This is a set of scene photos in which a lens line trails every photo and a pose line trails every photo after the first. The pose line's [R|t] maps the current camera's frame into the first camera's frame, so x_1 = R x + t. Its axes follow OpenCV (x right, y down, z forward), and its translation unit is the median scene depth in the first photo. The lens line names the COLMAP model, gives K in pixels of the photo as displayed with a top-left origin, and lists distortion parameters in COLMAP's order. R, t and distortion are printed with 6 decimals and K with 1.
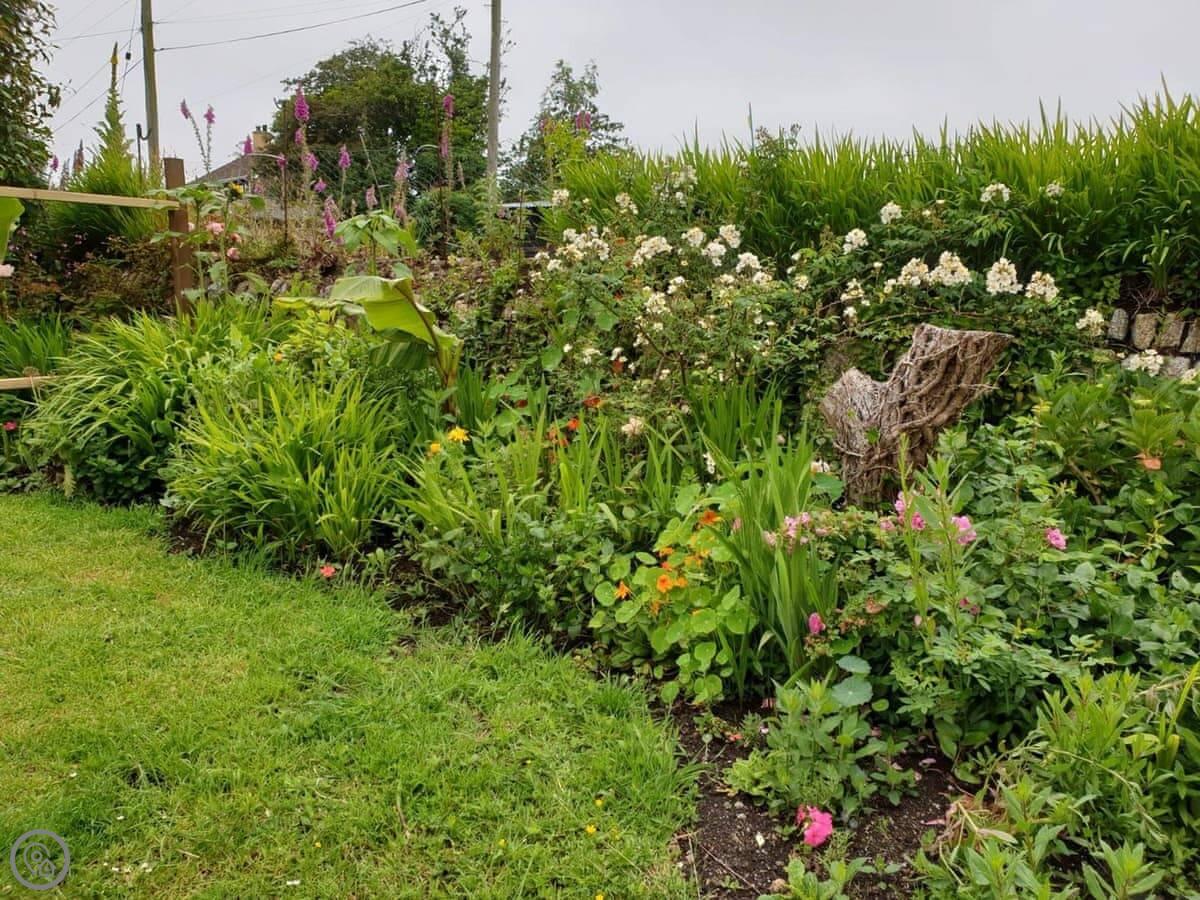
lens RADIAL K [[931.6, 0, 600.0], [0, 931.6, 450.0], [0, 0, 1]] dist [0.047193, 0.003746]
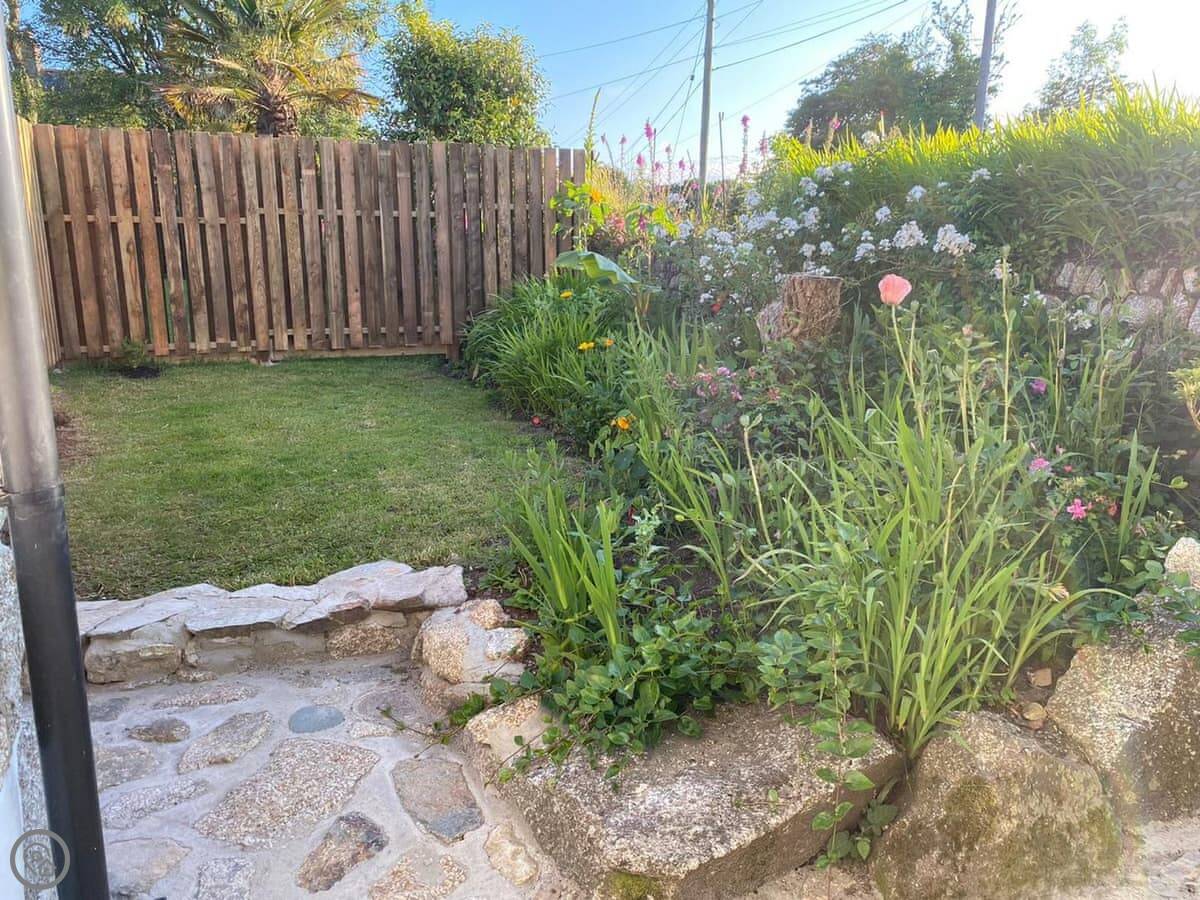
lens RADIAL K [[931.6, 0, 600.0], [0, 931.6, 450.0], [0, 0, 1]] dist [0.047193, 0.003746]
pose [[0.821594, 0.110963, -0.559170, 0.156087], [-0.099062, 0.993740, 0.051648, 0.020625], [0.561400, 0.012959, 0.827443, -0.085499]]
